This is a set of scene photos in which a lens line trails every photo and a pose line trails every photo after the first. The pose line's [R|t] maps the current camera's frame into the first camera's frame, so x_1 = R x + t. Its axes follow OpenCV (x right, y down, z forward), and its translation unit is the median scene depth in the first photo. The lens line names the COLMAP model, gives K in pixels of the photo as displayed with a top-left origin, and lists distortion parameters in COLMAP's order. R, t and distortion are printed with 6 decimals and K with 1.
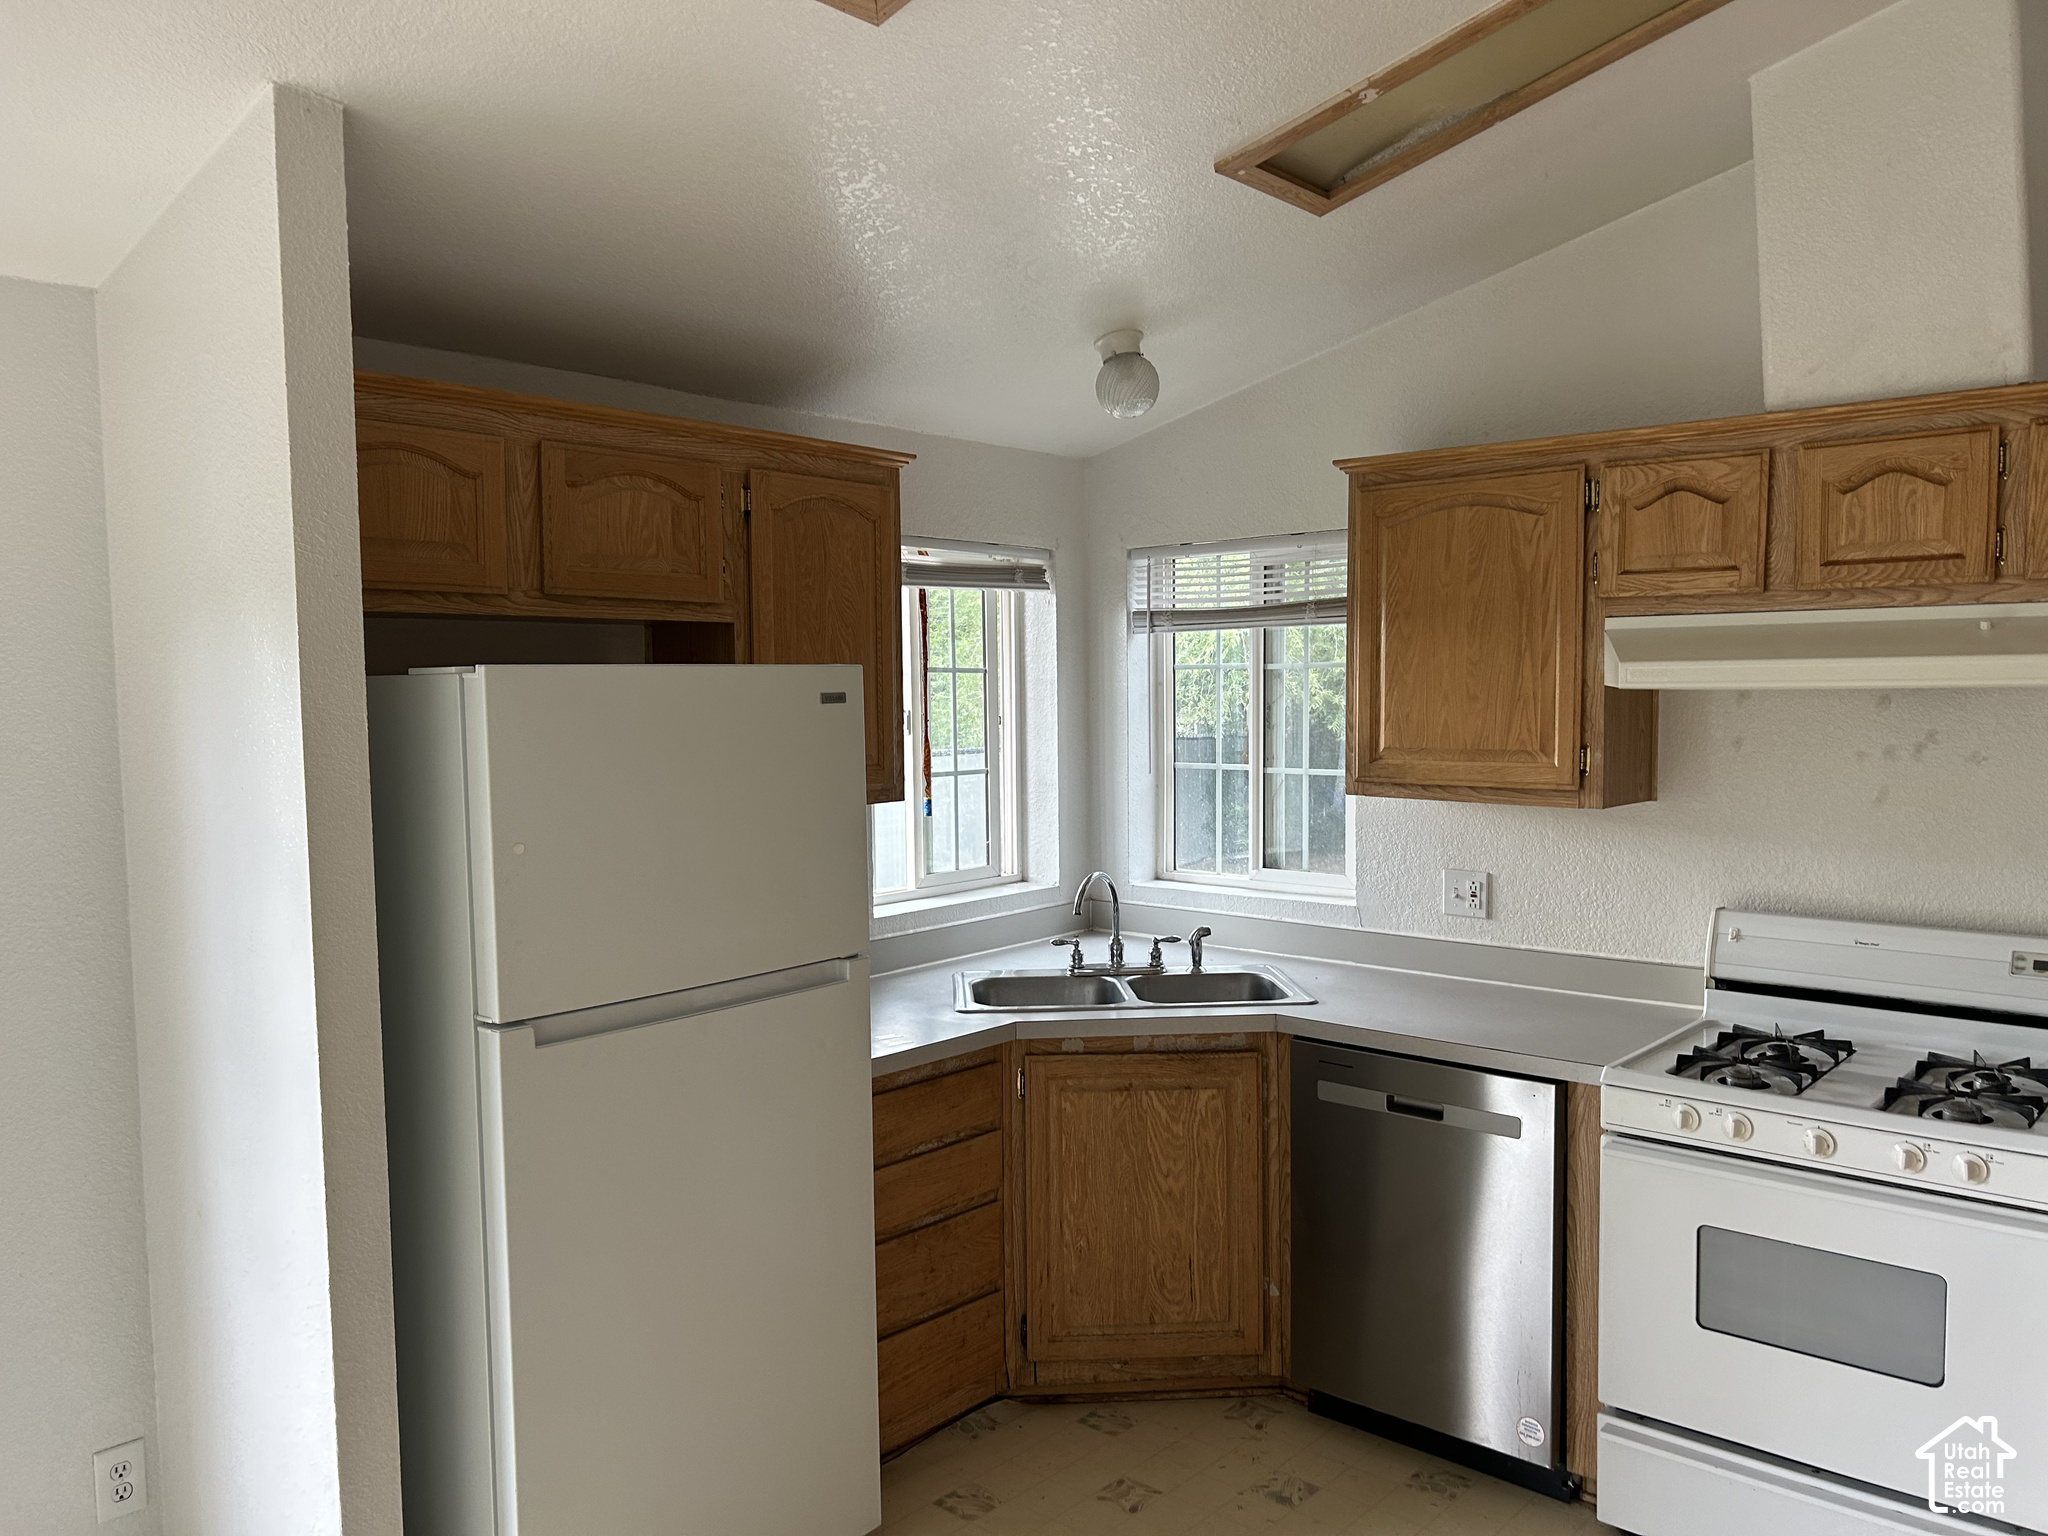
lens RADIAL K [[1545.3, 0, 1028.5], [0, 1545.3, 773.0], [0, 0, 1]] dist [0.005672, -0.002386]
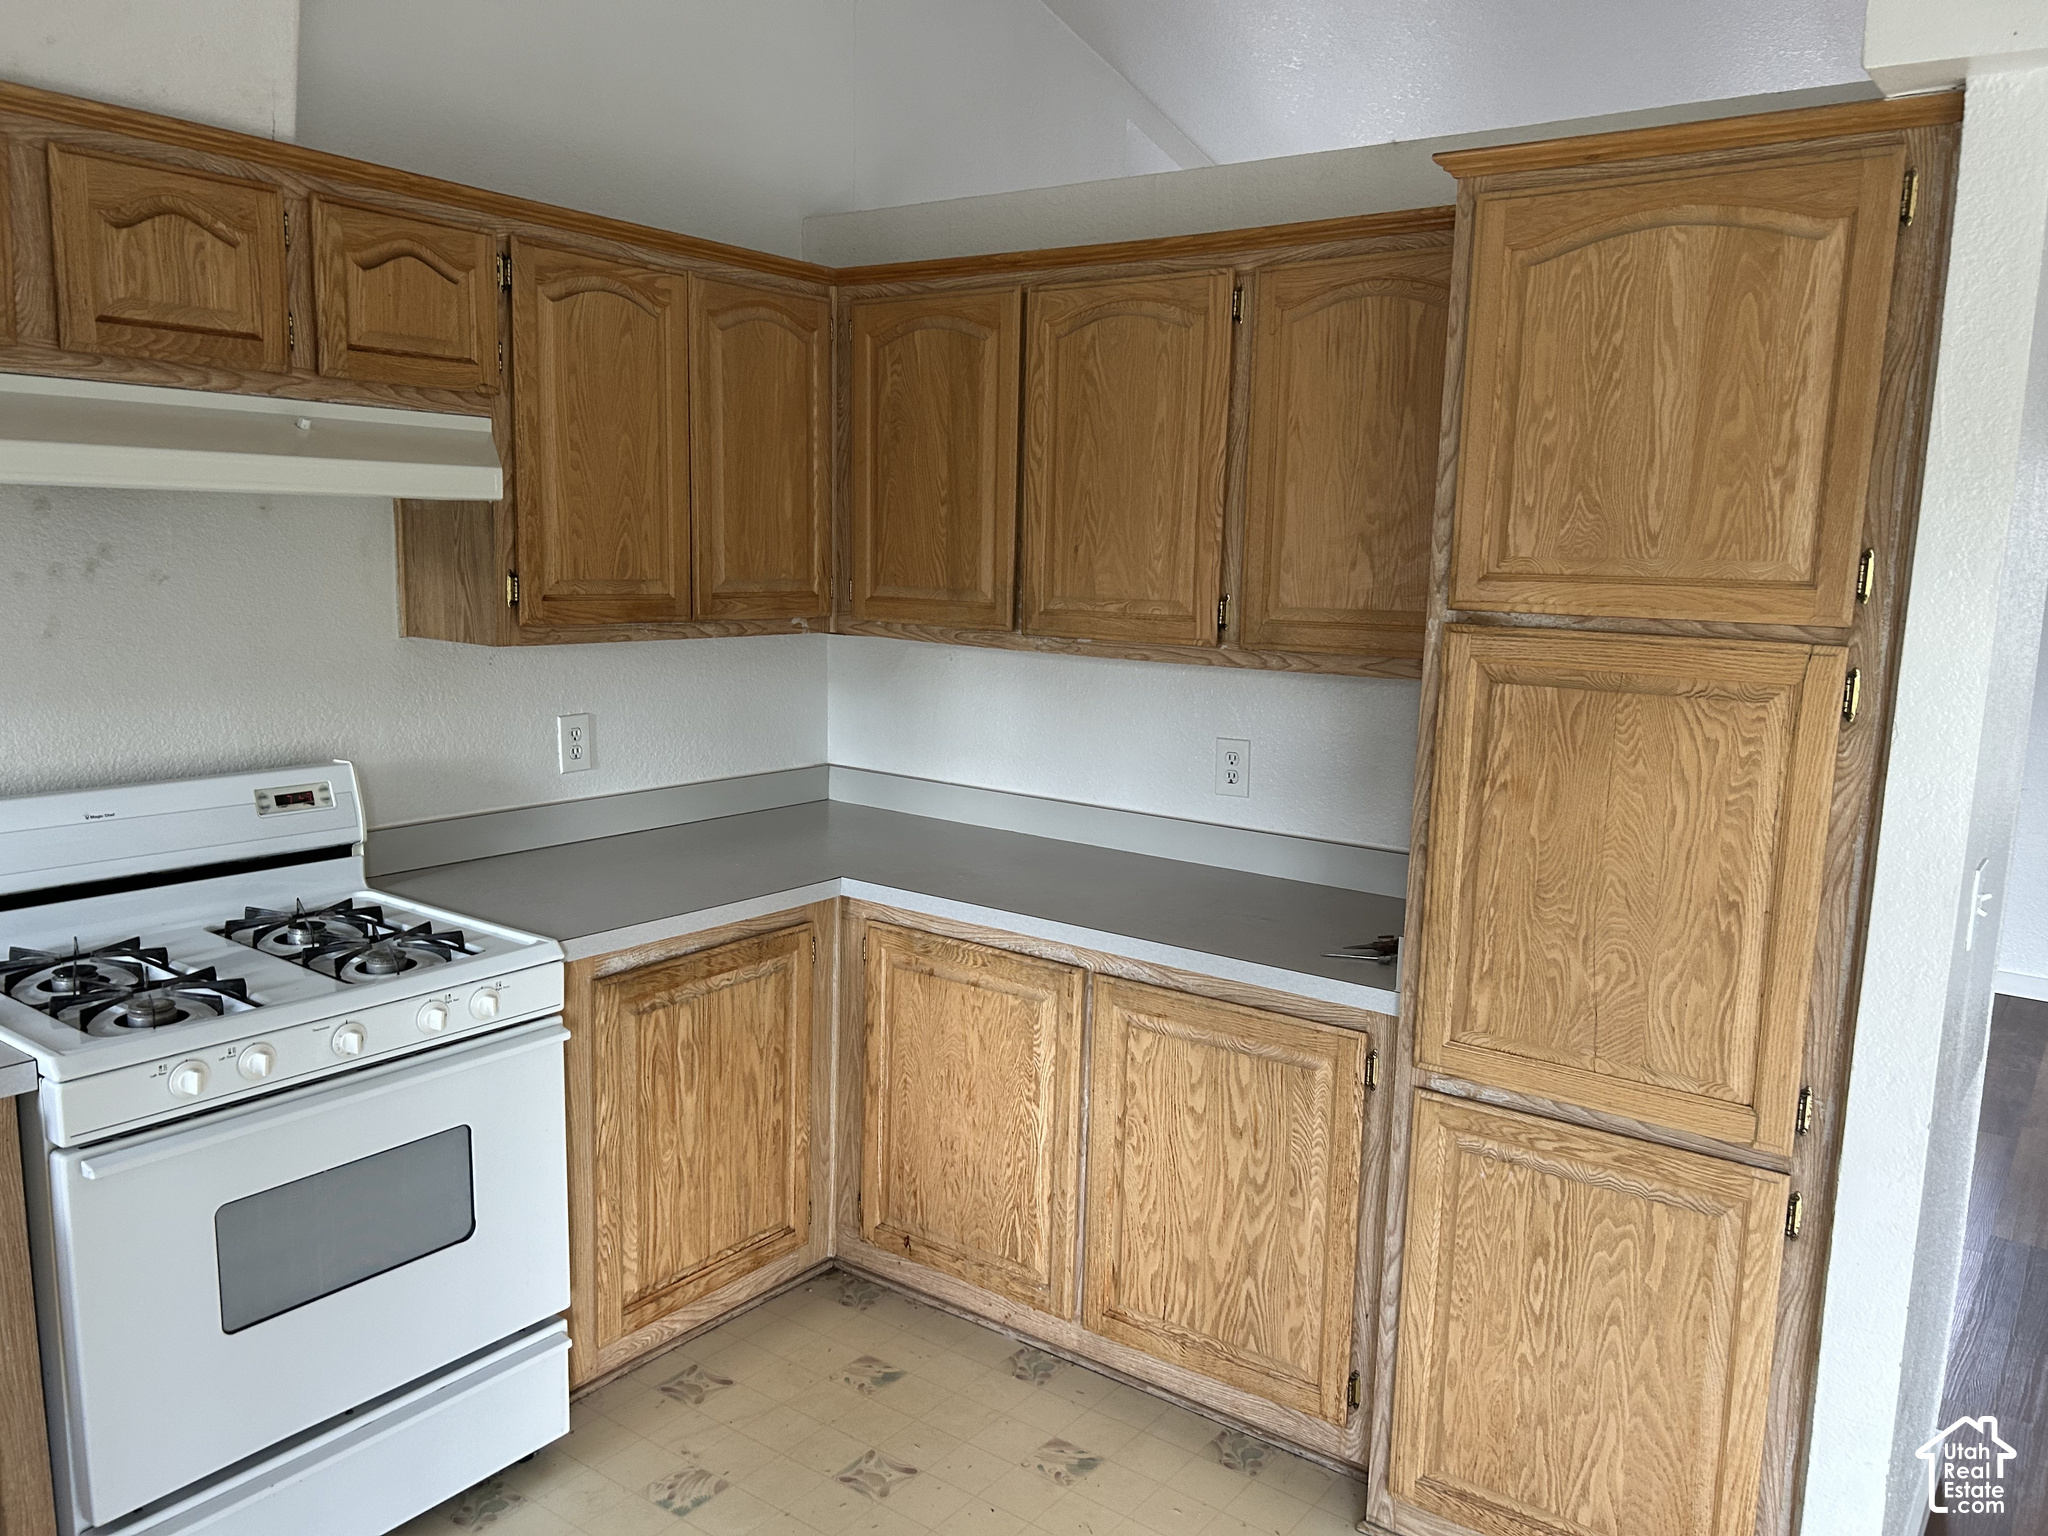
lens RADIAL K [[1545.3, 0, 1030.0], [0, 1545.3, 772.2], [0, 0, 1]] dist [0.005672, -0.002386]
pose [[-0.087031, -0.146679, 0.985348, -0.299738], [0.025547, 0.988447, 0.149396, -0.019309], [-0.995878, 0.038175, -0.082278, 0.636135]]
